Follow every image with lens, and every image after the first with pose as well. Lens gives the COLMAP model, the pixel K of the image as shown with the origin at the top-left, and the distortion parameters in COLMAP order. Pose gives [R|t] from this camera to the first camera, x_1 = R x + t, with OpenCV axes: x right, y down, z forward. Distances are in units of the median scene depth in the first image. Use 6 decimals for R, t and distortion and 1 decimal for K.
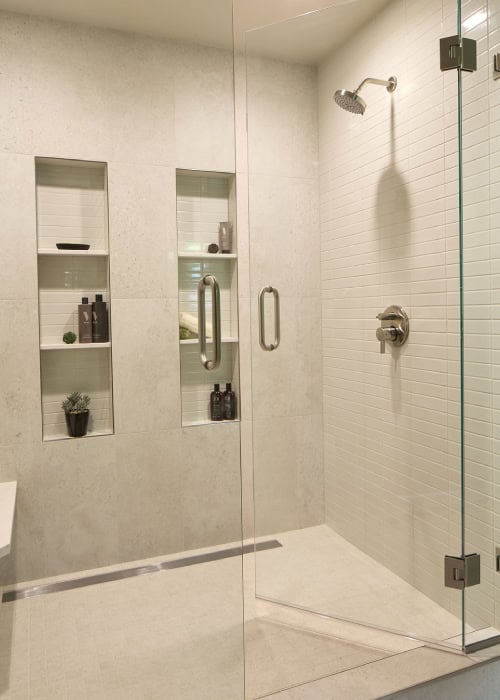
lens RADIAL K [[532.9, 0, 250.0], [0, 532.9, 350.0], [0, 0, 1]] dist [-0.002660, -0.001588]
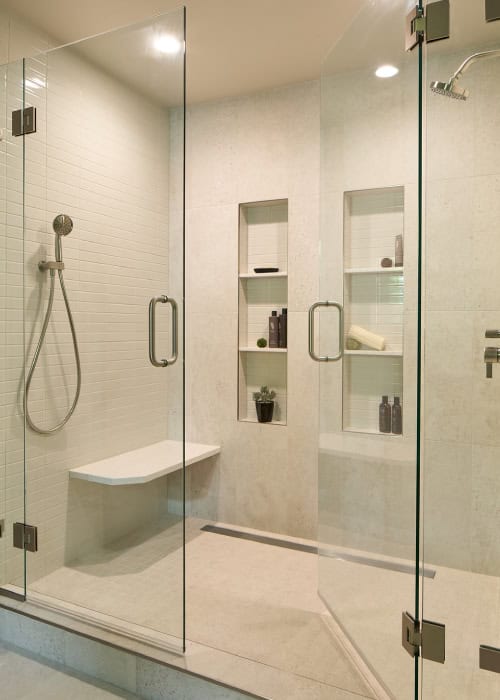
lens RADIAL K [[506.1, 0, 250.0], [0, 506.1, 350.0], [0, 0, 1]] dist [-0.001221, 0.000942]
pose [[0.669677, 0.061411, -0.740109, 0.520823], [-0.064838, 0.997605, 0.024110, -0.032856], [0.739816, 0.031842, 0.672055, 0.176320]]
